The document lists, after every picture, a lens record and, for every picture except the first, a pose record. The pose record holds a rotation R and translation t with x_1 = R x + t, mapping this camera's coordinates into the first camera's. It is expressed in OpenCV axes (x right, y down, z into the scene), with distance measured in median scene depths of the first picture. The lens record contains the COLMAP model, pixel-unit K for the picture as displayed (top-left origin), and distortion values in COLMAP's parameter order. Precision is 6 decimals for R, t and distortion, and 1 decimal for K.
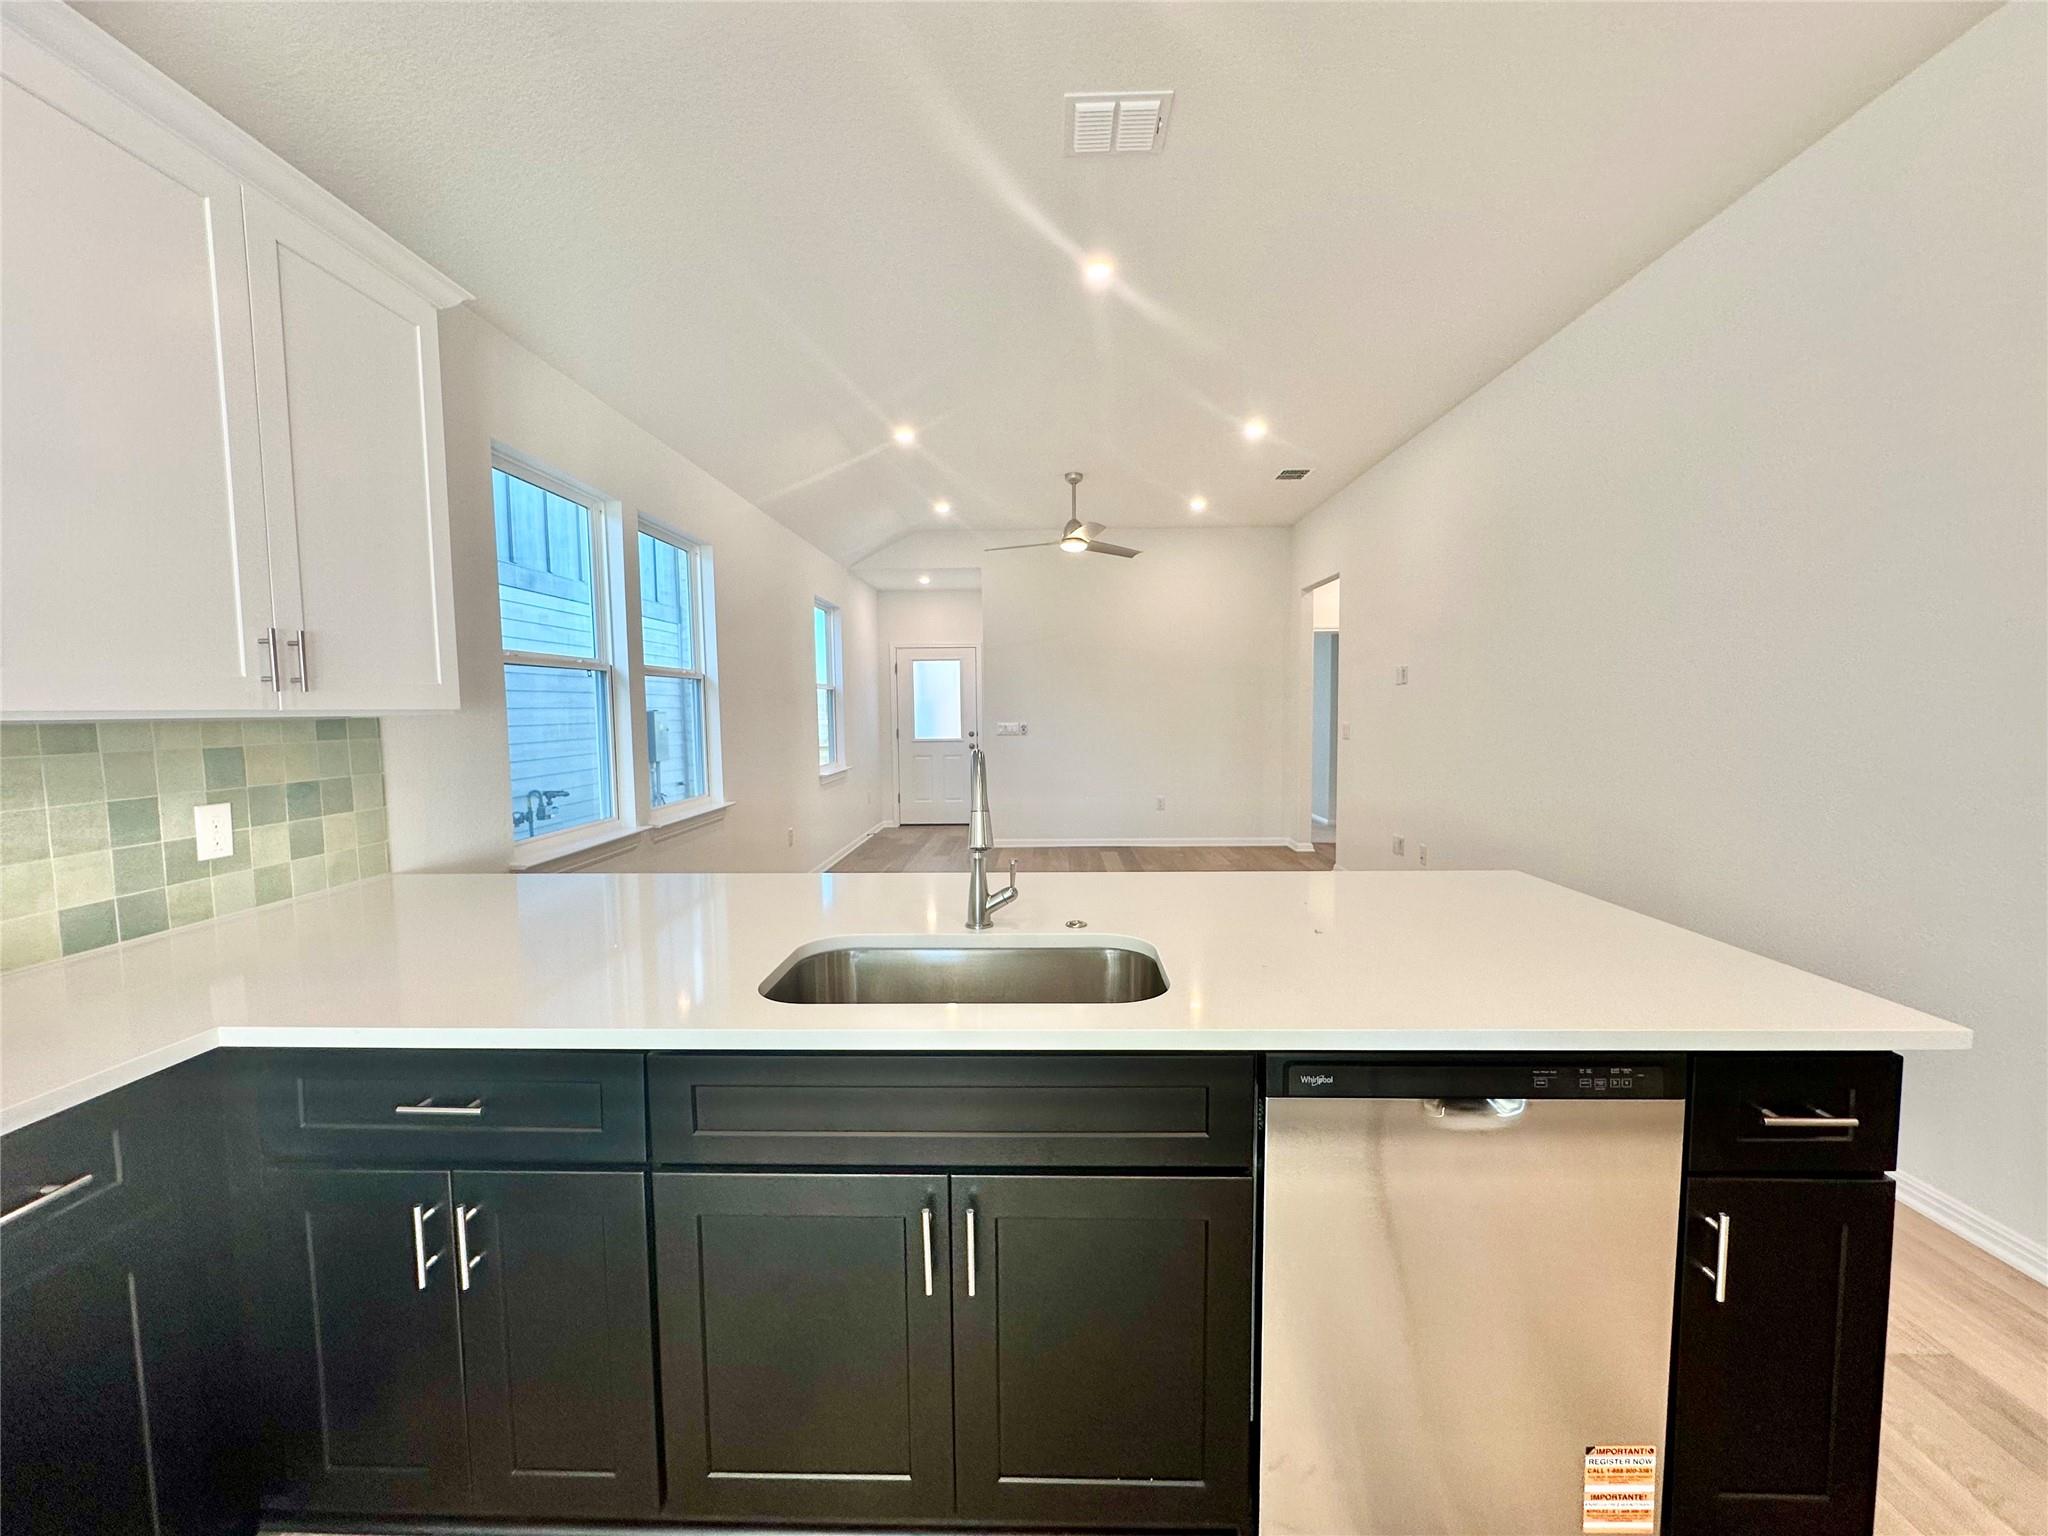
lens RADIAL K [[821.1, 0, 1024.0], [0, 821.1, 768.0], [0, 0, 1]] dist [-0.005615, 0.000662]
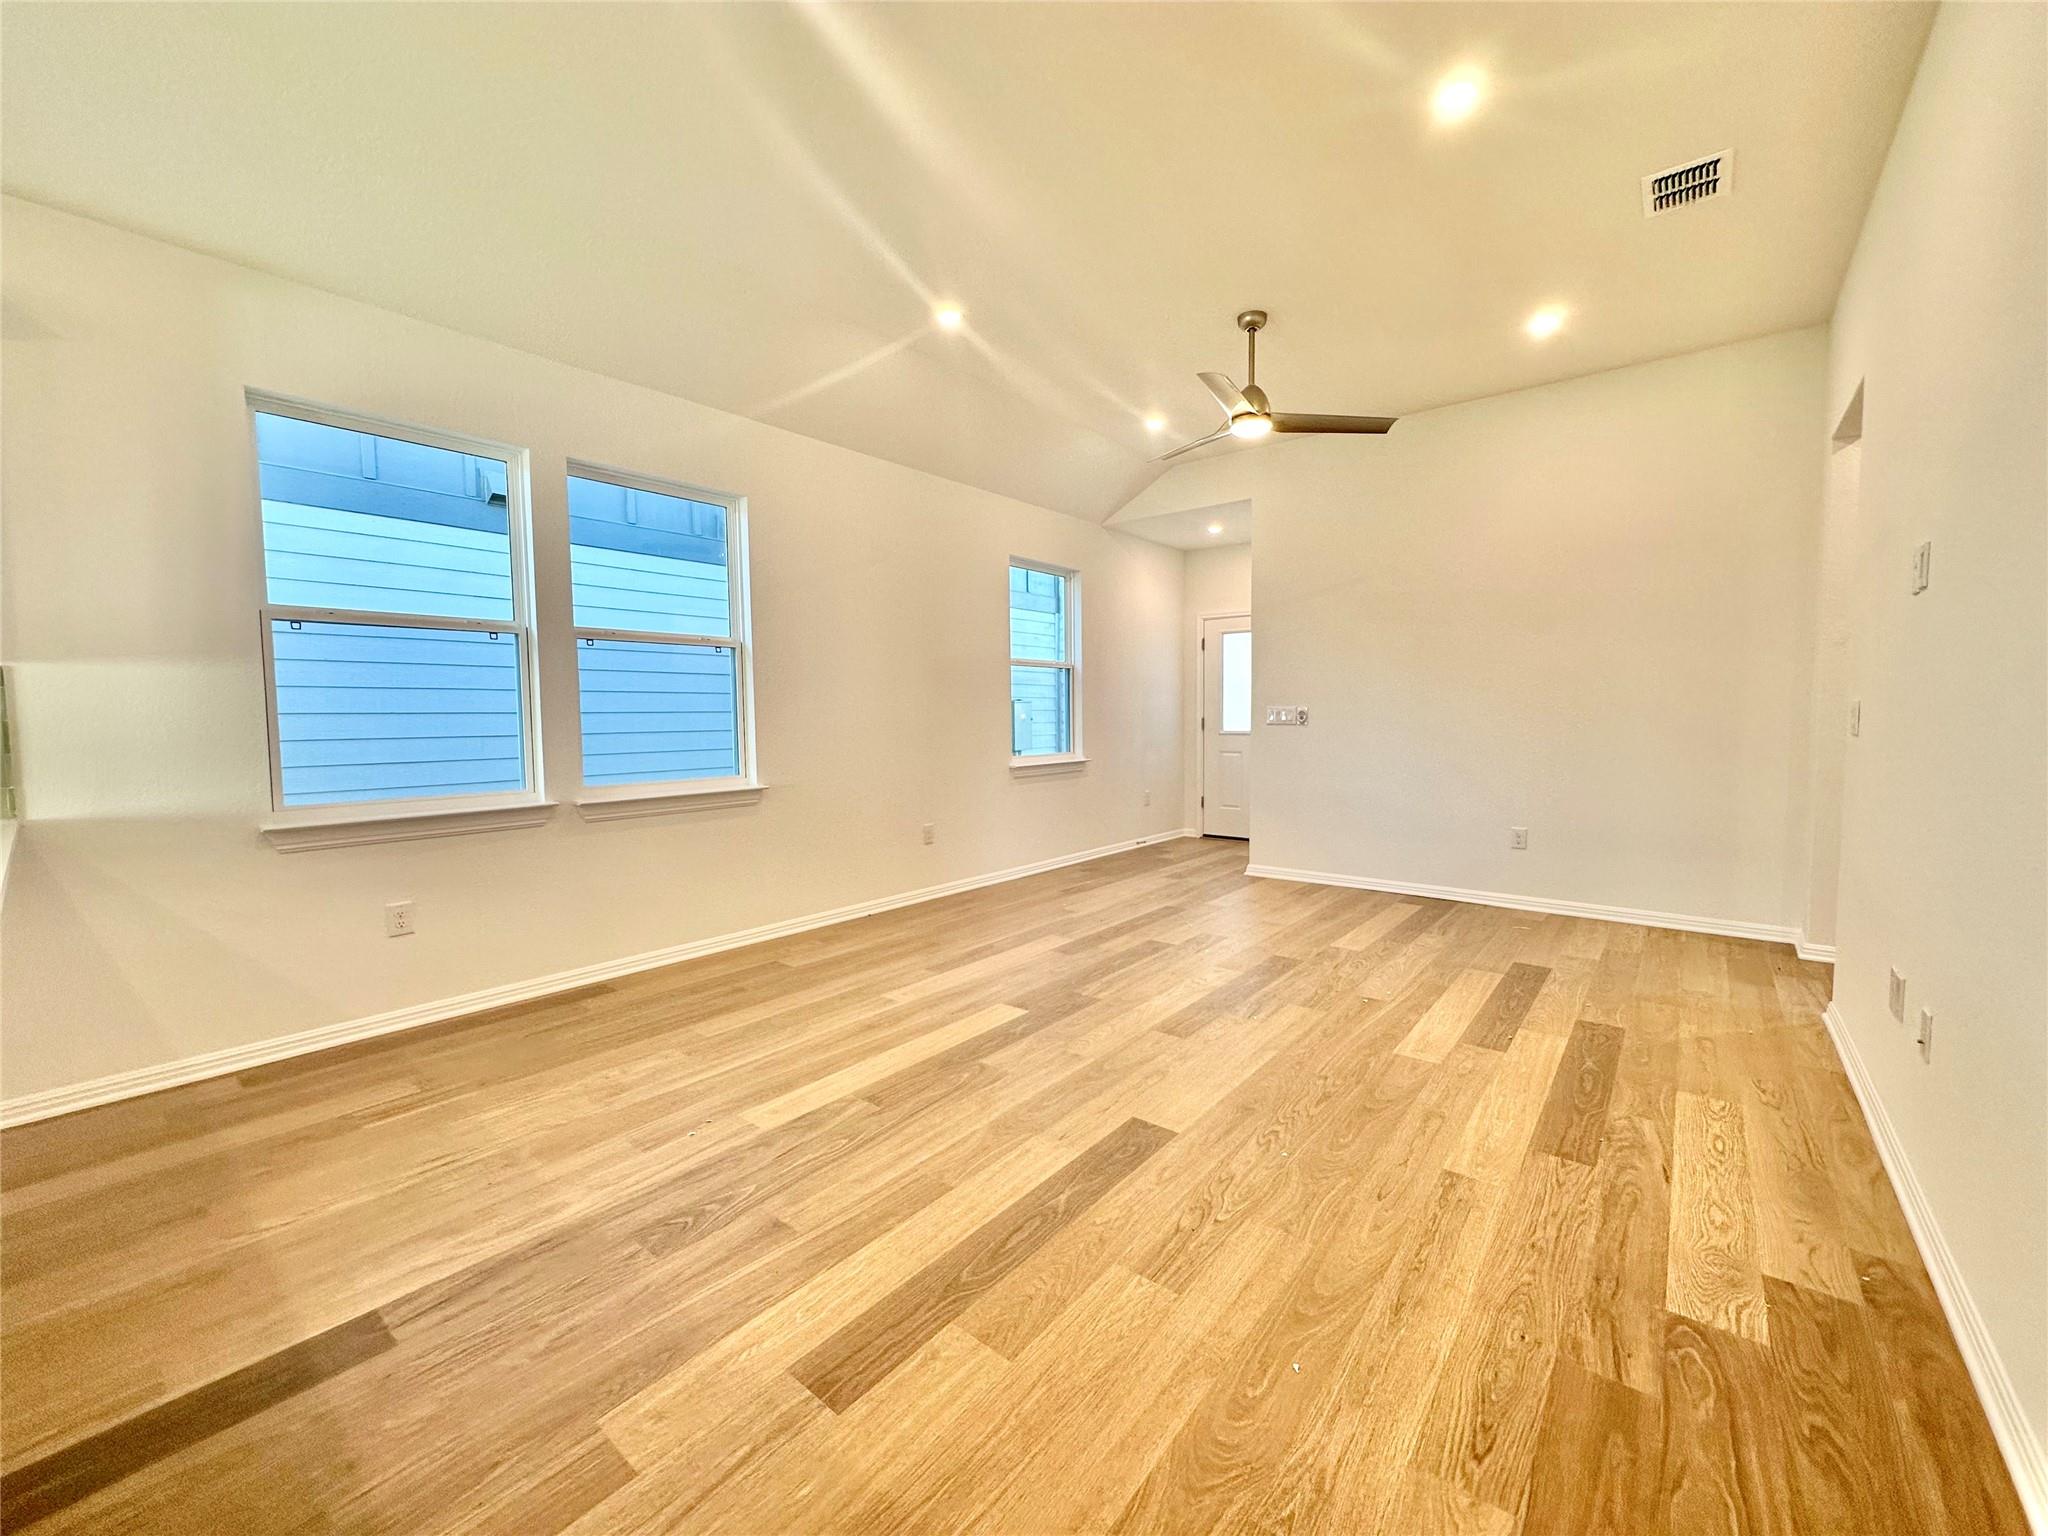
lens RADIAL K [[821.1, 0, 1024.0], [0, 821.1, 768.0], [0, 0, 1]] dist [-0.005615, 0.000662]
pose [[0.789866, 0.043877, -0.611707, 1.009068], [-0.044782, 0.998901, 0.013825, -0.005546], [0.611642, 0.016474, 0.790963, 1.171258]]
